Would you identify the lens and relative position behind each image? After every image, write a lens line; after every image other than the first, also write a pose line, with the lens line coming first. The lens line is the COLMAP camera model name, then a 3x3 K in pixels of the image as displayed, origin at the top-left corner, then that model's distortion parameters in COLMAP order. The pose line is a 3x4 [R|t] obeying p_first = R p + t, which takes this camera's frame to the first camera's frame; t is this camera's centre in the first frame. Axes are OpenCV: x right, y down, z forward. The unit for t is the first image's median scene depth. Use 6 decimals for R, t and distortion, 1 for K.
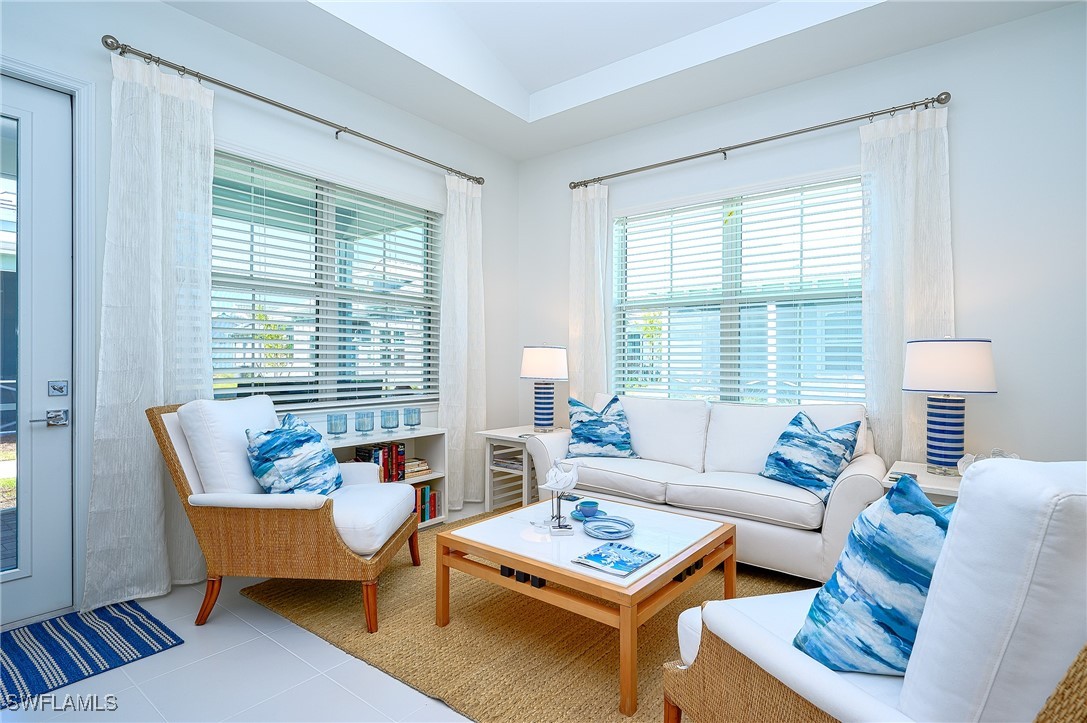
lens RADIAL K [[554.0, 0, 543.5], [0, 554.0, 361.5], [0, 0, 1]] dist [-0.001381, -0.000361]
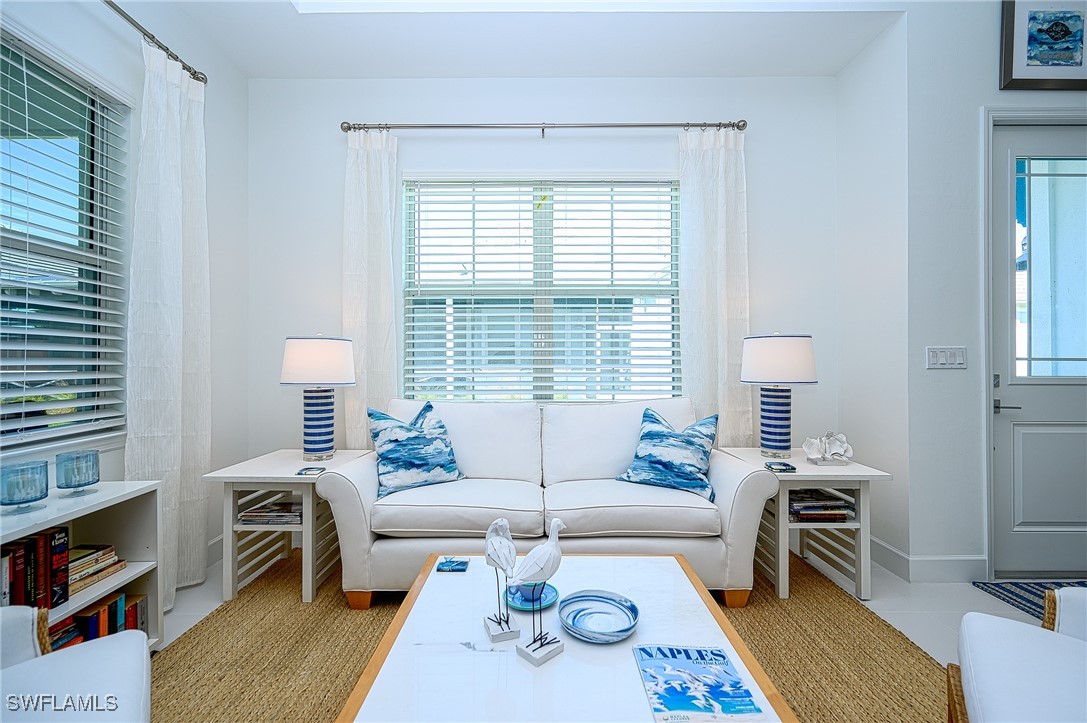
lens RADIAL K [[487.1, 0, 543.5], [0, 487.1, 354.6], [0, 0, 1]] dist [0.000403, -0.000016]
pose [[0.784615, -0.004224, 0.619969, -0.180427], [0.008702, 0.999953, -0.004200, -0.001114], [-0.619922, 0.008690, 0.784615, 0.379296]]
